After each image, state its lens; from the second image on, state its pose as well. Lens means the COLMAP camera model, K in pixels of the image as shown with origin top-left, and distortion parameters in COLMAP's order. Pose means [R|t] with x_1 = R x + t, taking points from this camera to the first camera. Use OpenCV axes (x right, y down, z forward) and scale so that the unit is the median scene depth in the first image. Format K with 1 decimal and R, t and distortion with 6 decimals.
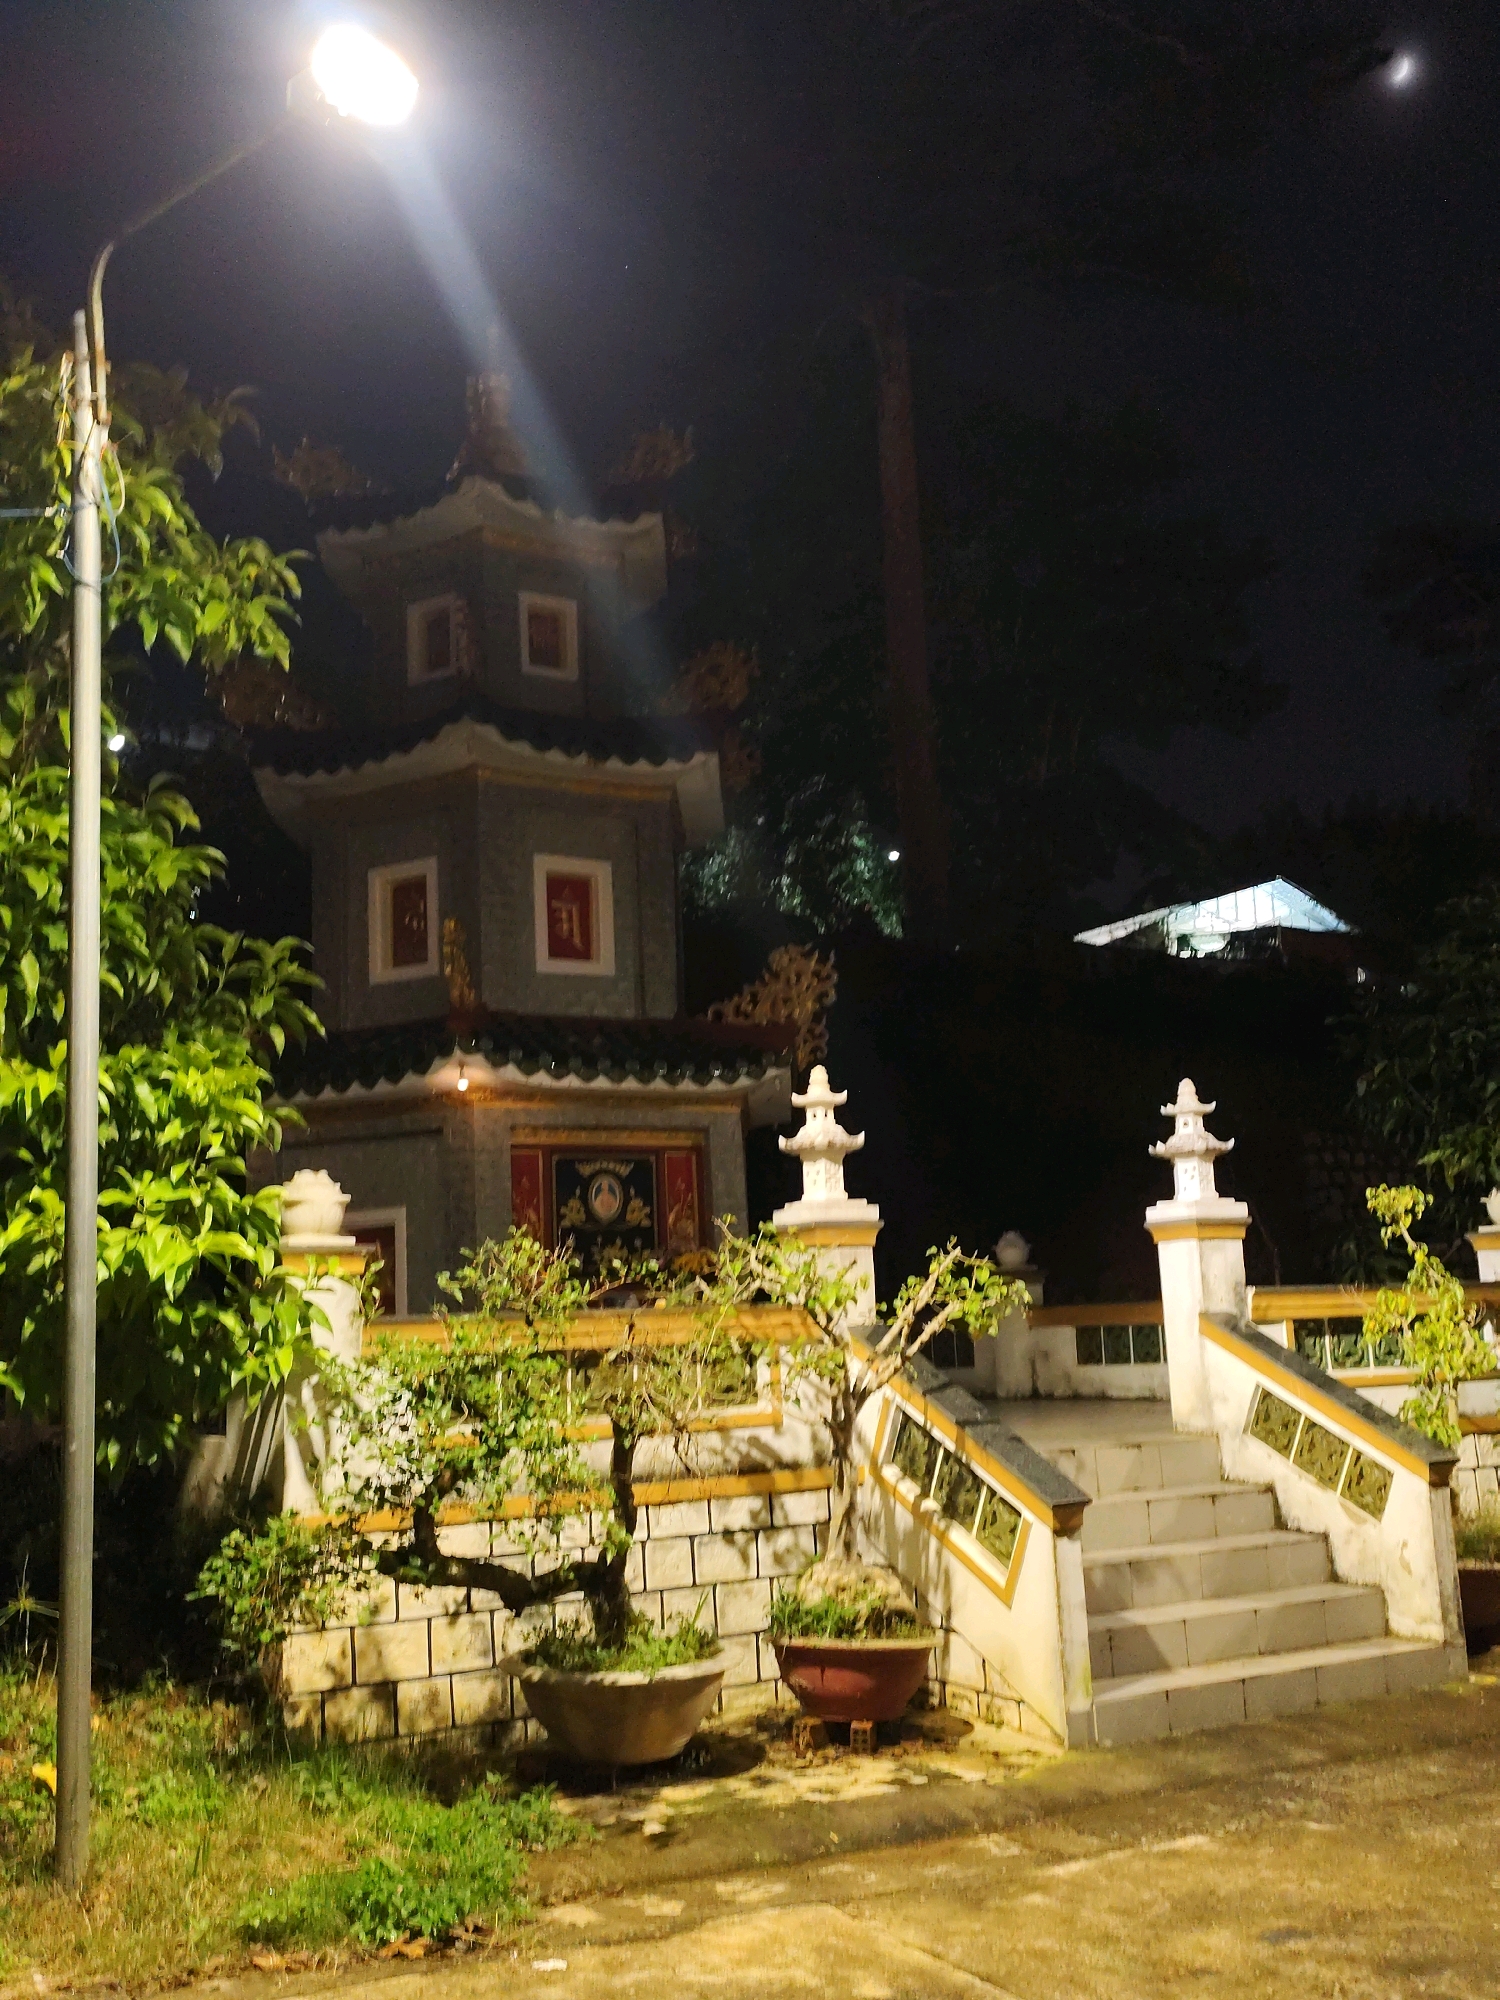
lens RADIAL K [[1952.0, 0, 750.0], [0, 1952.0, 1000.0], [0, 0, 1]] dist [0.132716, -0.310570]
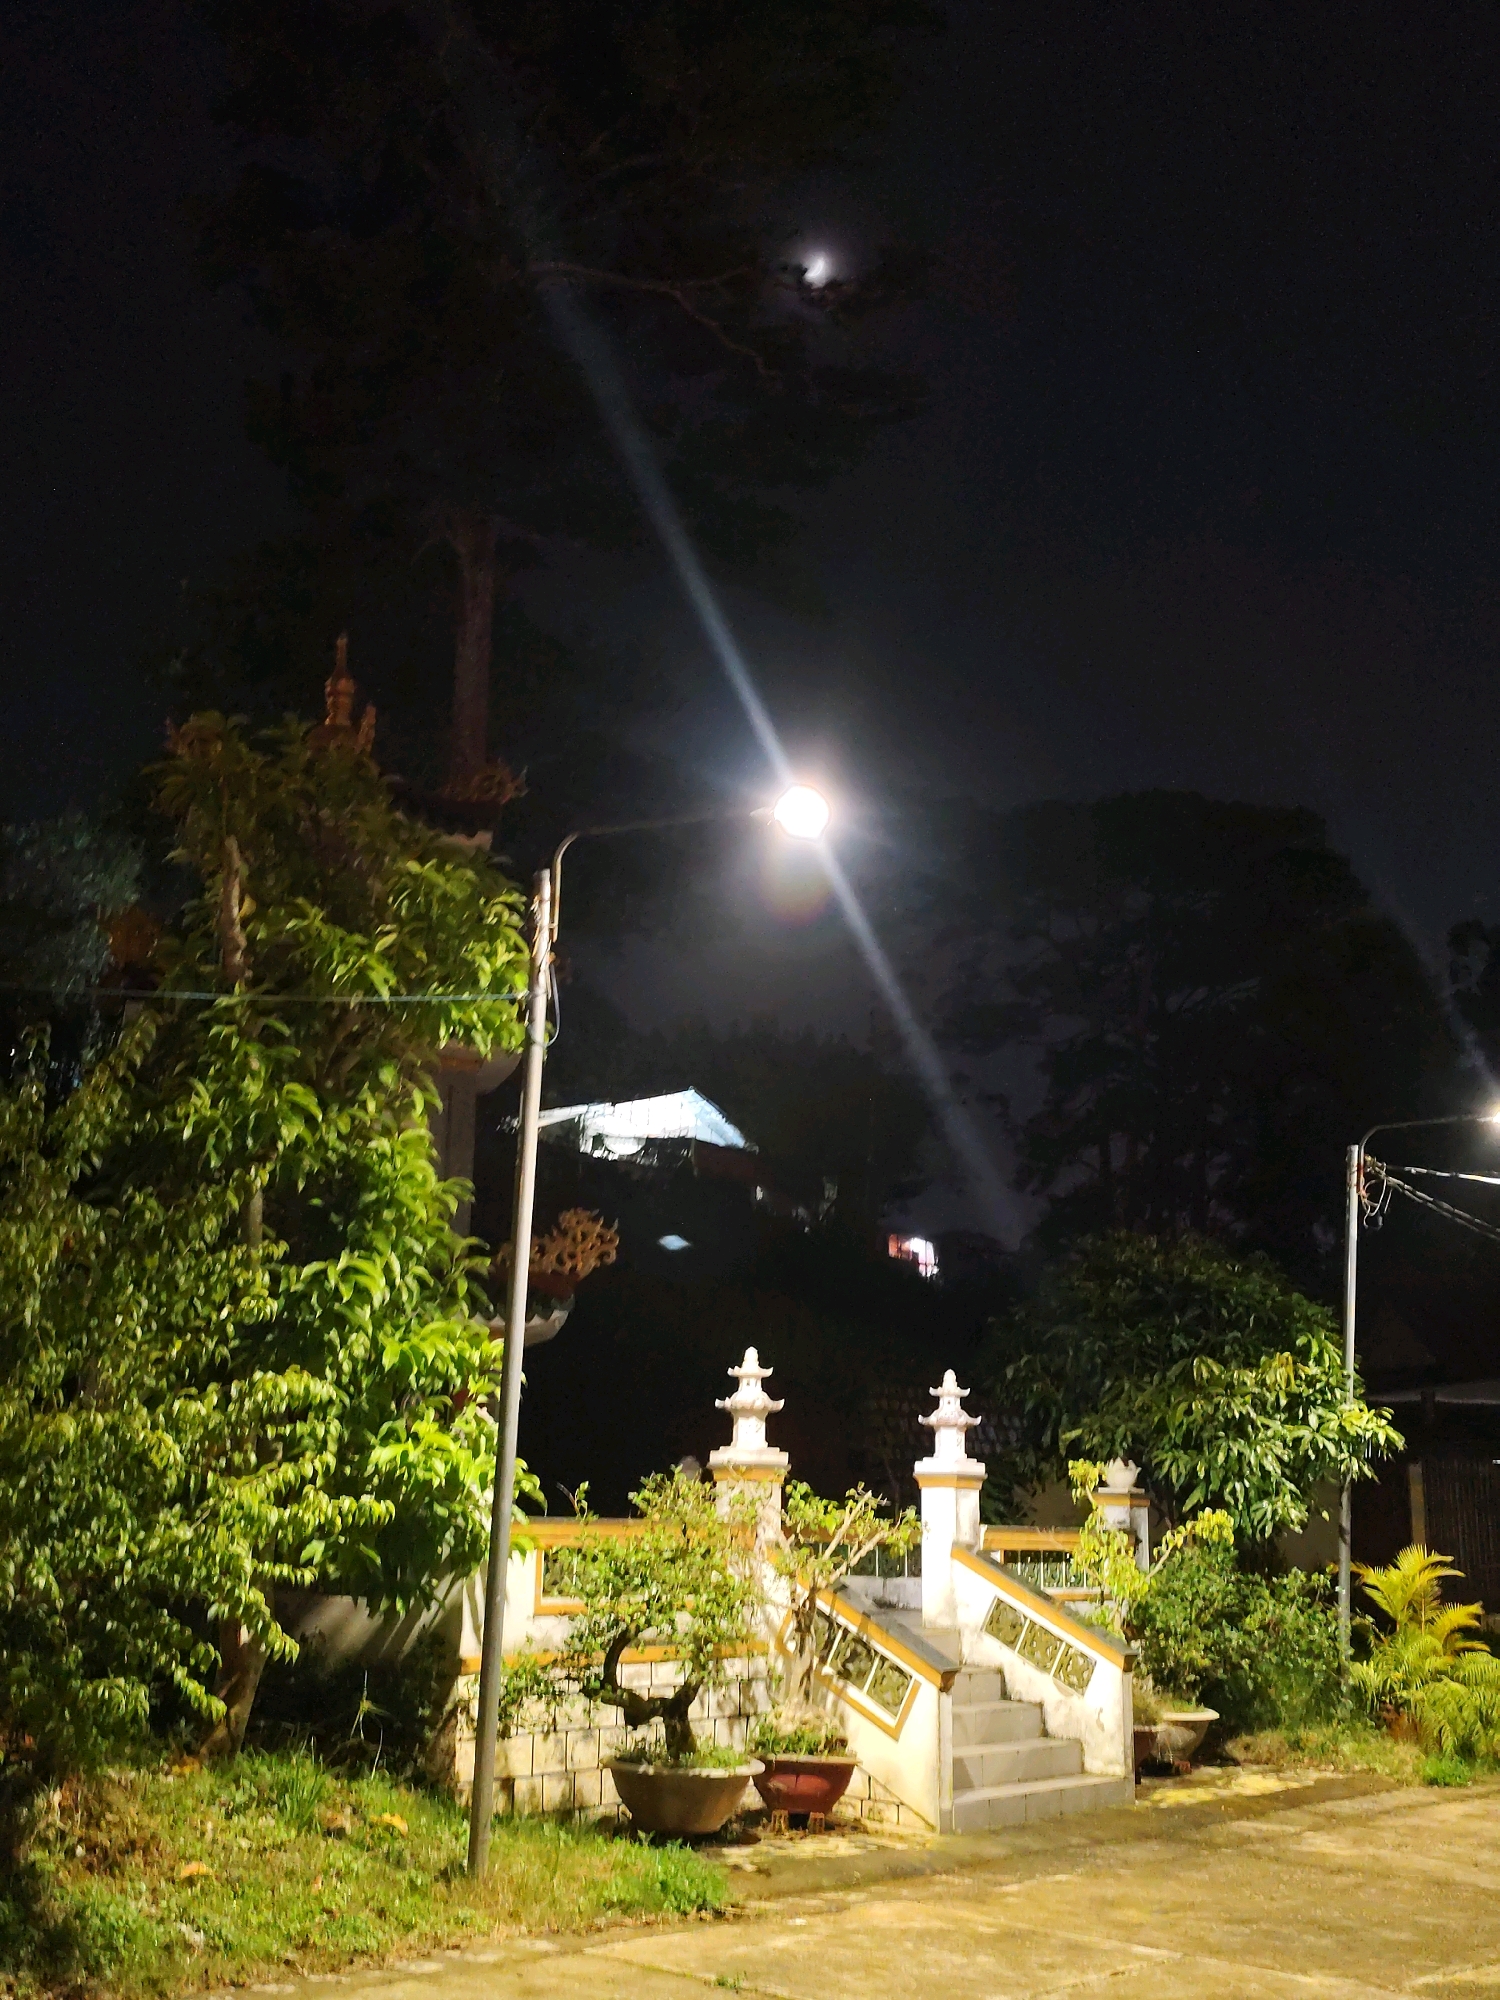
lens RADIAL K [[2128.3, 0, 750.0], [0, 2128.3, 1000.0], [0, 0, 1]] dist [0.166862, -0.466697]
pose [[0.937649, 0.139120, 0.318528, -0.471547], [-0.115408, 0.989026, -0.092241, -0.068628], [-0.327865, 0.049729, 0.943415, -0.439185]]
